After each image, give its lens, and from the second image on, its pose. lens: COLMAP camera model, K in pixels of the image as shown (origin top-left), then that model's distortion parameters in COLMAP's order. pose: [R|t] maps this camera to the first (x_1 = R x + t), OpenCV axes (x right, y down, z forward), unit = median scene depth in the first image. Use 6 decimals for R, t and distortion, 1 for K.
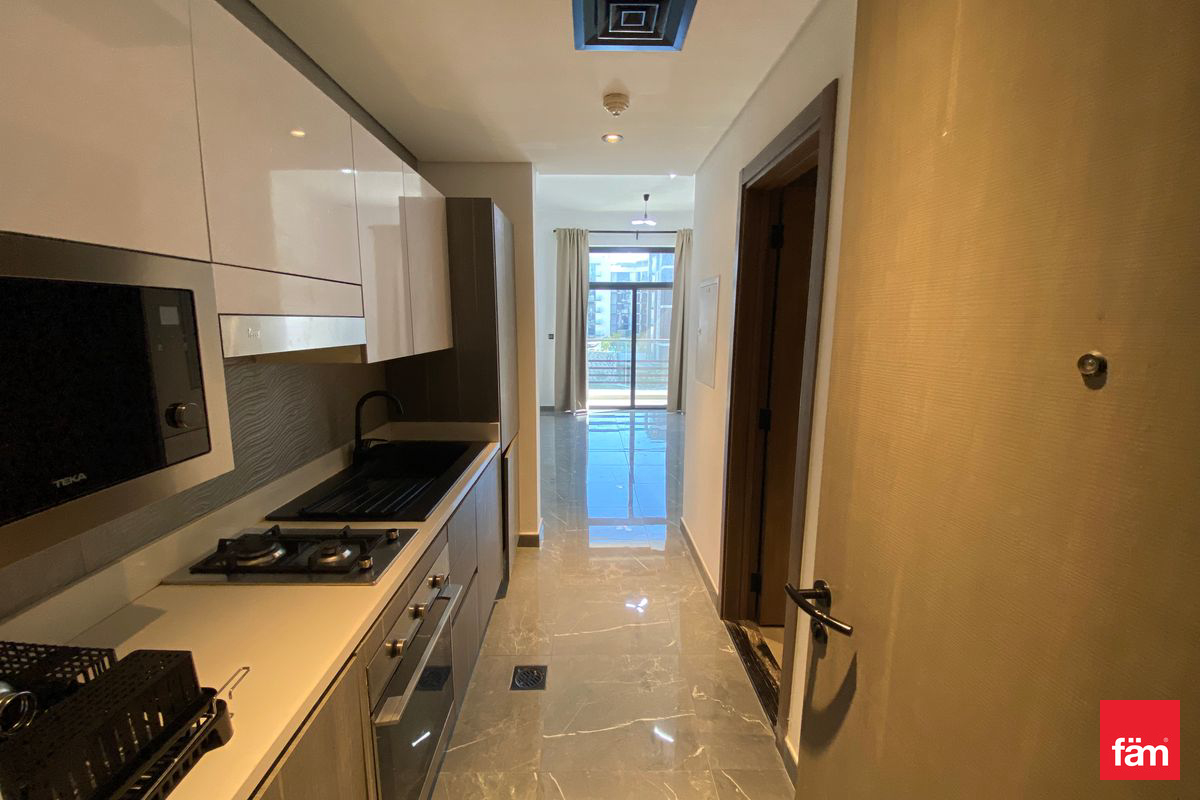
lens RADIAL K [[473.1, 0, 582.7], [0, 473.1, 399.2], [0, 0, 1]] dist [0.000970, -0.008208]
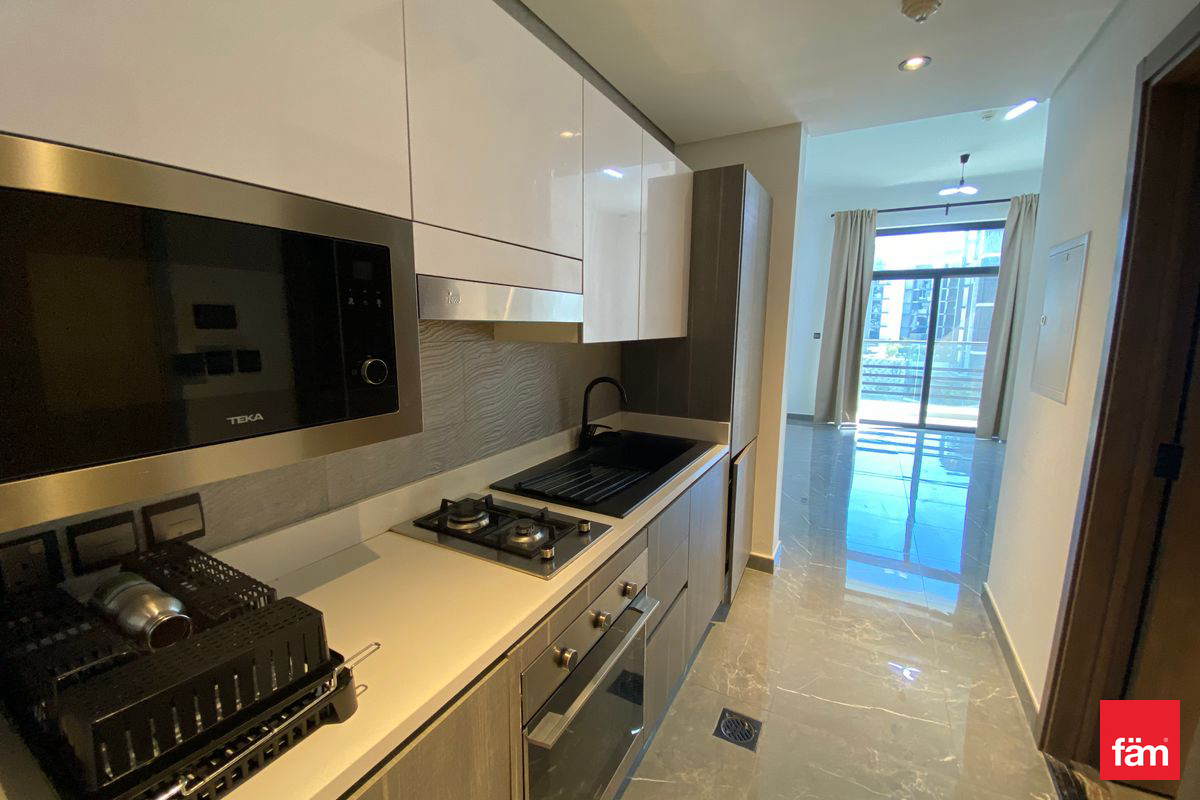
lens RADIAL K [[473.1, 0, 597.8], [0, 473.1, 397.3], [0, 0, 1]] dist [0.000970, -0.008208]
pose [[0.874210, 0.077806, -0.479274, 0.020400], [-0.081829, 0.996568, 0.012525, 0.011388], [0.478603, 0.028269, 0.877576, 0.106623]]
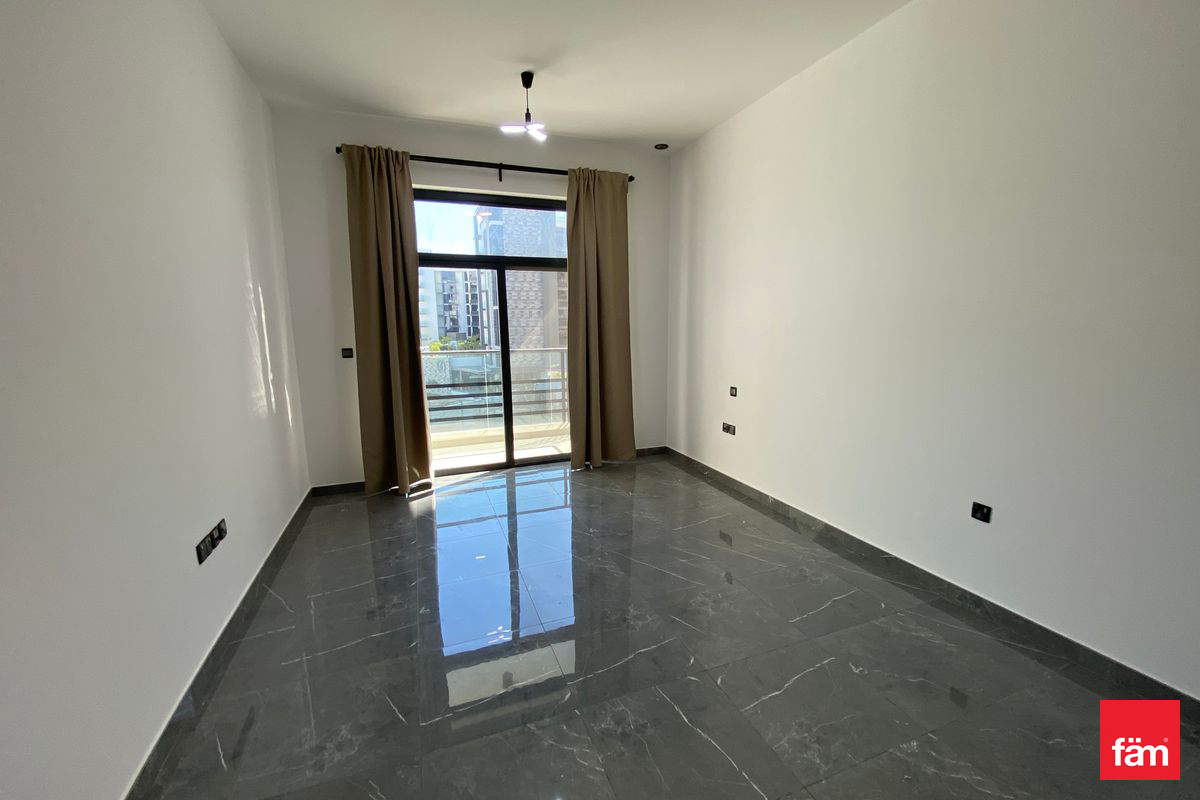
lens RADIAL K [[473.1, 0, 607.6], [0, 473.1, 398.4], [0, 0, 1]] dist [0.000970, -0.008208]
pose [[0.921424, -0.072843, 0.381669, -0.014433], [0.074629, 0.997160, 0.010143, -0.197628], [-0.381323, 0.019138, 0.924244, 1.219684]]
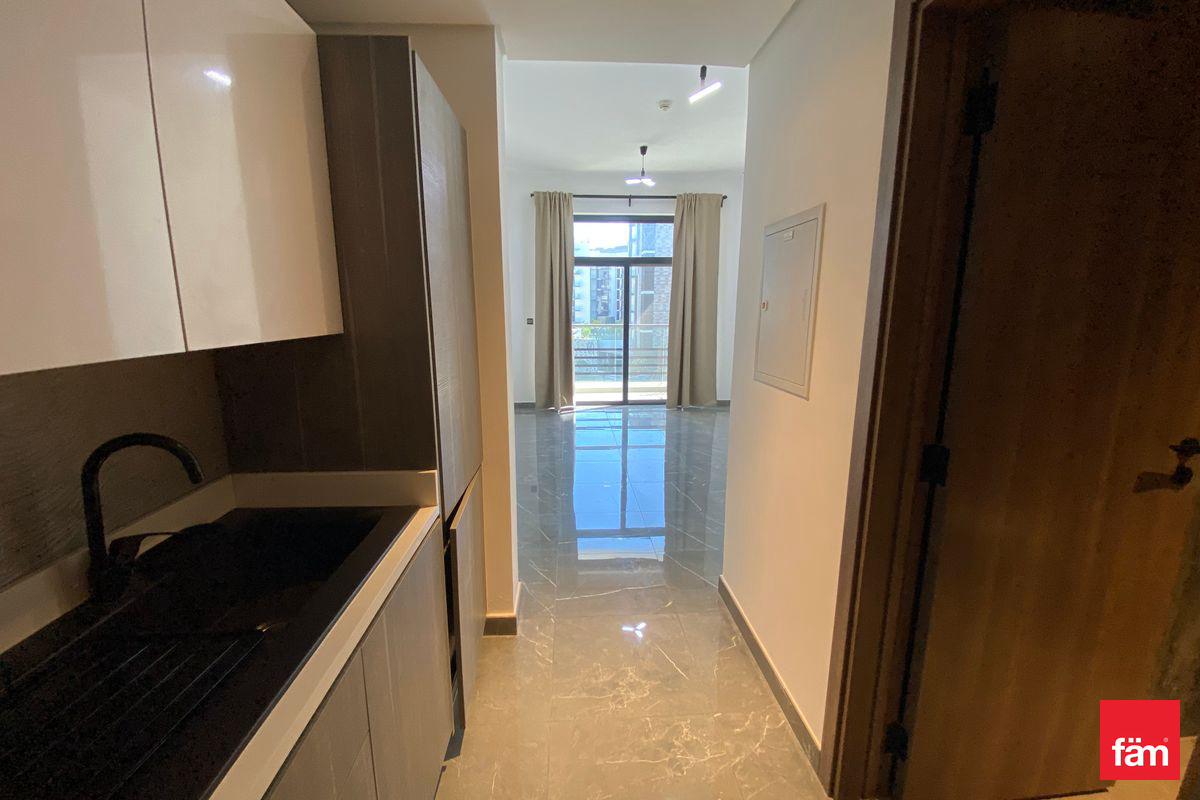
lens RADIAL K [[473.1, 0, 593.9], [0, 473.1, 399.4], [0, 0, 1]] dist [0.000970, -0.008208]
pose [[0.997836, -0.015121, 0.063996, -0.027013], [0.013327, 0.999509, 0.028360, -0.044035], [-0.064393, -0.027445, 0.997547, 0.420594]]
